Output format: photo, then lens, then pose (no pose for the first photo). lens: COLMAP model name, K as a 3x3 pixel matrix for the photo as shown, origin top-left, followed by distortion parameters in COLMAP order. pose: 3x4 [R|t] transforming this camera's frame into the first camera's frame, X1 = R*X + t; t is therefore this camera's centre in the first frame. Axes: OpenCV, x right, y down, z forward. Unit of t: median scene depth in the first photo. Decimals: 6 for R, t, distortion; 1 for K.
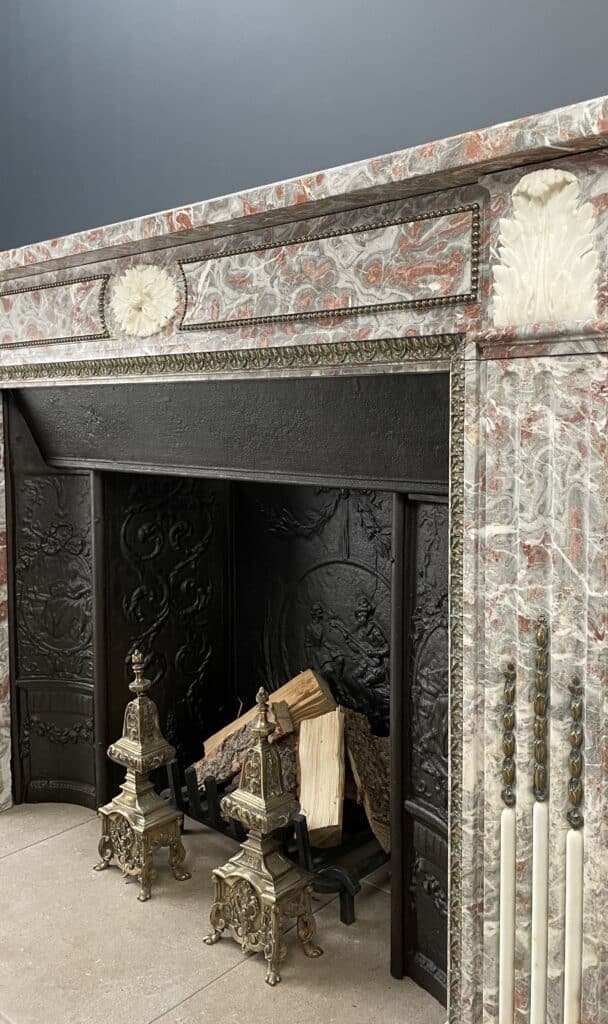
lens RADIAL K [[817.6, 0, 373.7], [0, 817.6, 476.7], [0, 0, 1]] dist [0.109014, -0.166913]
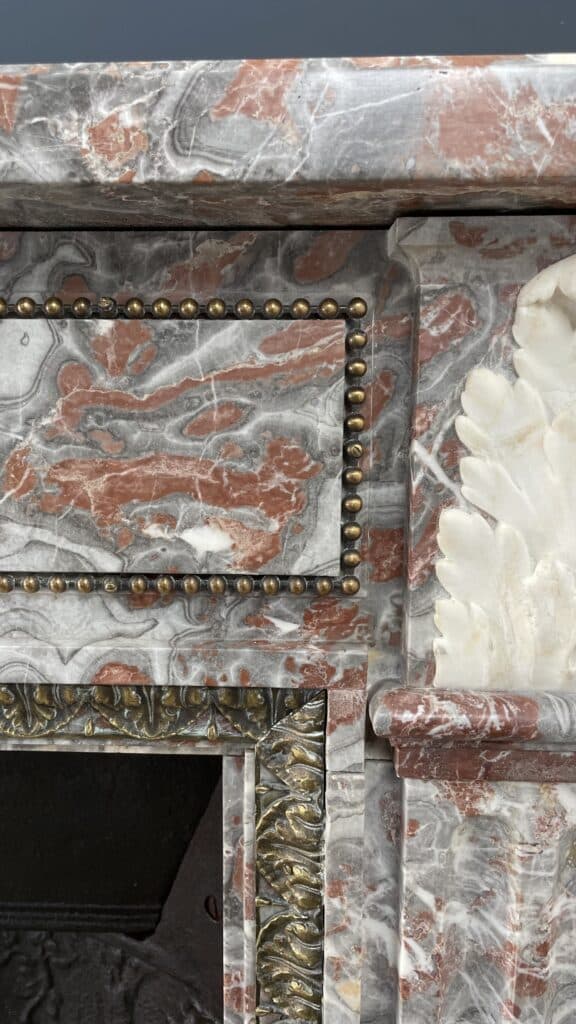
lens RADIAL K [[801.3, 0, 244.8], [0, 801.3, 502.6], [0, 0, 1]] dist [0.085847, -0.116410]
pose [[0.796576, -0.085666, 0.598438, -0.081703], [0.039155, 0.995141, 0.090336, -0.233501], [-0.603269, -0.048528, 0.796060, 0.643282]]
